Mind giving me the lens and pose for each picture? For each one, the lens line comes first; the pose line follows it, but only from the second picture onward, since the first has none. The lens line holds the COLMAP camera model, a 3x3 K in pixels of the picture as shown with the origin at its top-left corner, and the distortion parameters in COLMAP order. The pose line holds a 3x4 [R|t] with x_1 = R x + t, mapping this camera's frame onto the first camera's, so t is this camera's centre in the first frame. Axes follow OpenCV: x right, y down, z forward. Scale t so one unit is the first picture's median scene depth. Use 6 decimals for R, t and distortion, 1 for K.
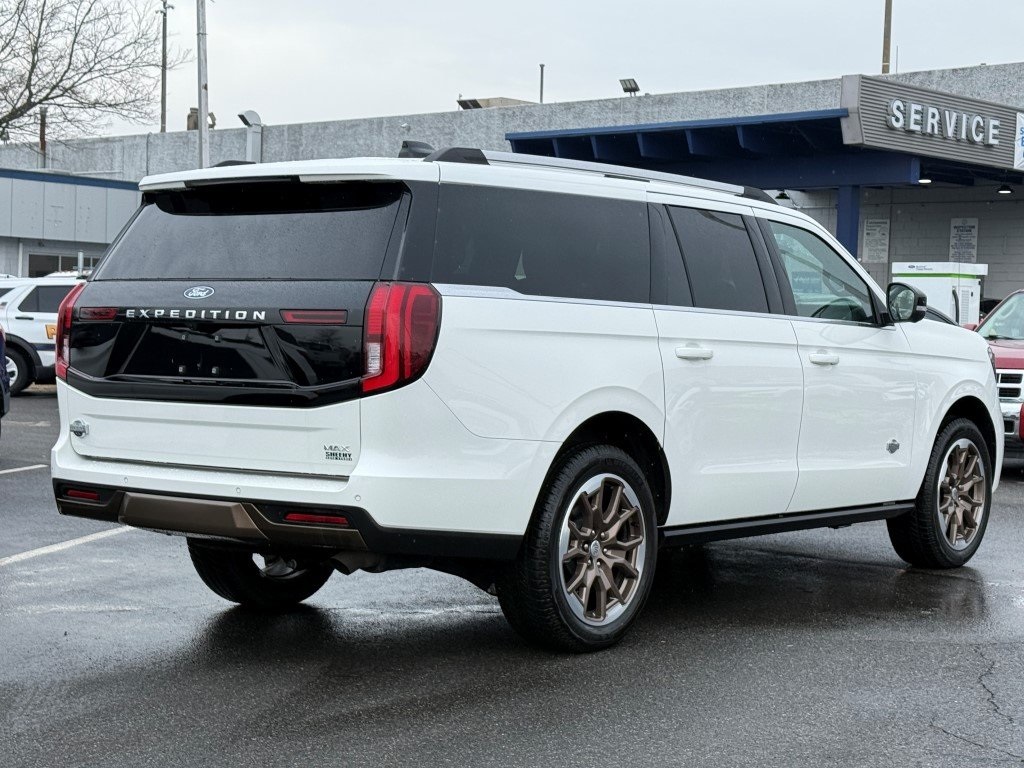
lens RADIAL K [[1795.7, 0, 511.0], [0, 1795.7, 390.0], [0, 0, 1]] dist [0.153919, 0.000000]
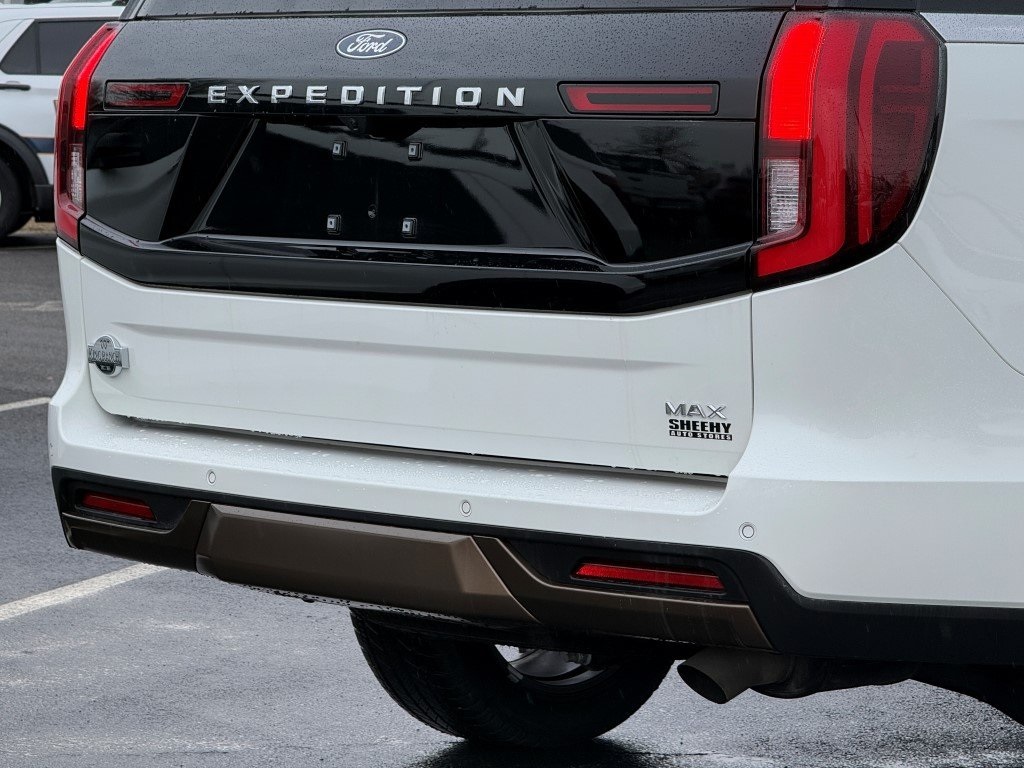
lens RADIAL K [[3590.8, 0, 510.6], [0, 3590.8, 383.1], [0, 0, 1]] dist [0.282714, 0.000000]
pose [[0.991763, -0.002578, -0.128059, -0.028703], [0.008546, 0.998901, 0.046075, -0.011987], [0.127800, -0.046790, 0.990696, 0.142842]]
